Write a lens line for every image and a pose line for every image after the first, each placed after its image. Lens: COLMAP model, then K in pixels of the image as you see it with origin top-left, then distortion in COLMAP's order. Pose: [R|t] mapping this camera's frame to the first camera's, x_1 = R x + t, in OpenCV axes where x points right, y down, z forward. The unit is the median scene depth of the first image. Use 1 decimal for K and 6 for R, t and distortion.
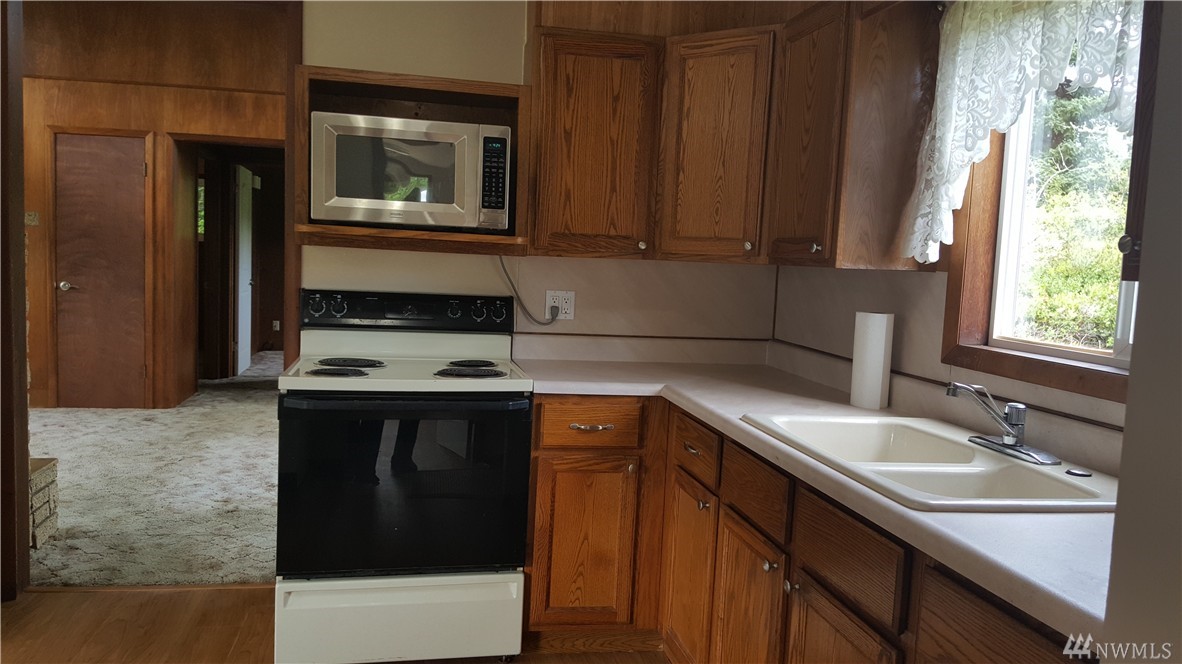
lens RADIAL K [[872.8, 0, 584.3], [0, 872.8, 335.5], [0, 0, 1]] dist [0.188457, -0.296711]
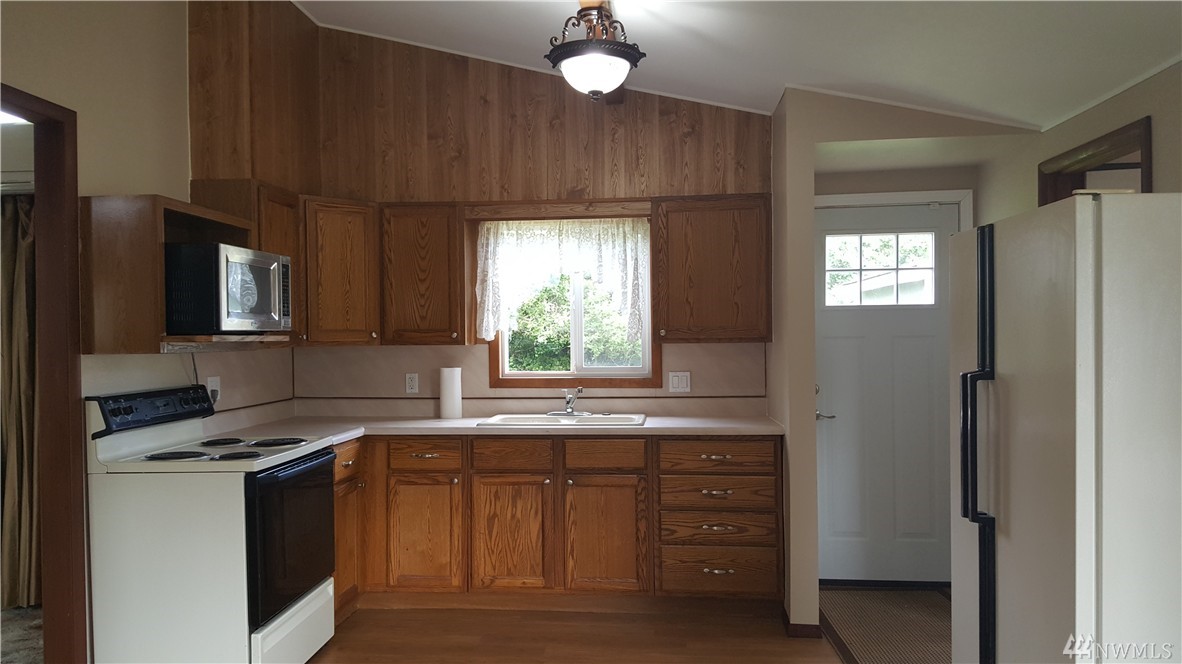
lens RADIAL K [[872.8, 0, 584.3], [0, 872.8, 335.5], [0, 0, 1]] dist [0.188457, -0.296711]
pose [[0.256315, -0.050940, 0.965250, -1.270686], [0.102086, 0.994452, 0.025373, -0.101632], [-0.961187, 0.092035, 0.260093, 0.210468]]
